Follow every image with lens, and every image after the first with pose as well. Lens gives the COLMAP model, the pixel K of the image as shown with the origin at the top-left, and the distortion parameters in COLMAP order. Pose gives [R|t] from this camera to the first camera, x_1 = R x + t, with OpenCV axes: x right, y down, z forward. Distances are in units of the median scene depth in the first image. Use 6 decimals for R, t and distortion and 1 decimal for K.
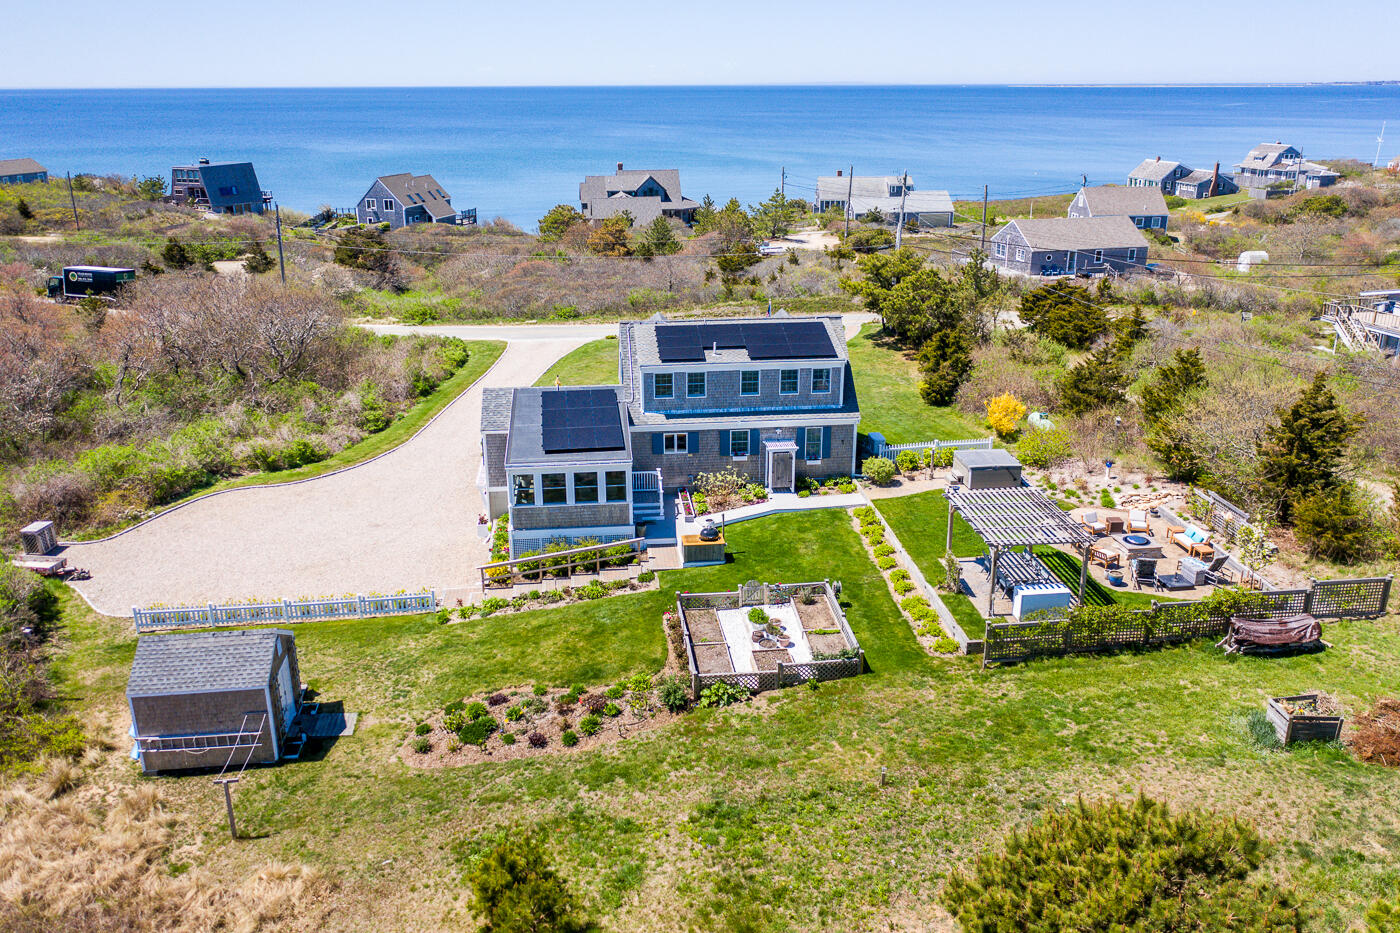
lens RADIAL K [[1097.5, 0, 693.4], [0, 1097.5, 461.6], [0, 0, 1]] dist [-0.009932, 0.003374]
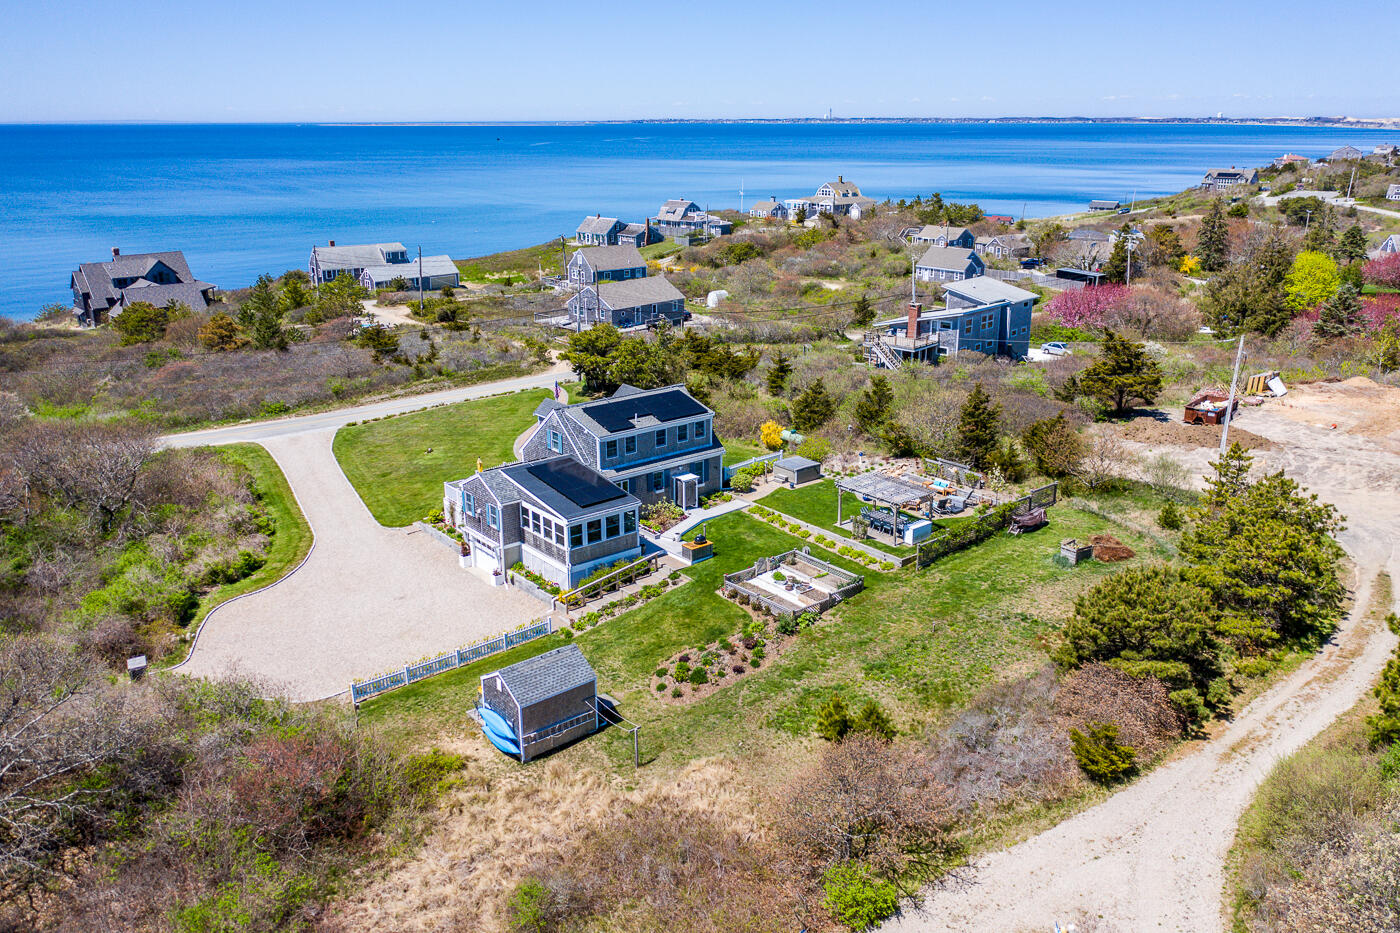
lens RADIAL K [[1097.5, 0, 693.4], [0, 1097.5, 461.6], [0, 0, 1]] dist [-0.009932, 0.003374]
pose [[0.837168, -0.161137, 0.522671, -0.686523], [0.178228, 0.983827, 0.017840, -0.060807], [-0.517092, 0.078220, 0.852348, -0.253915]]
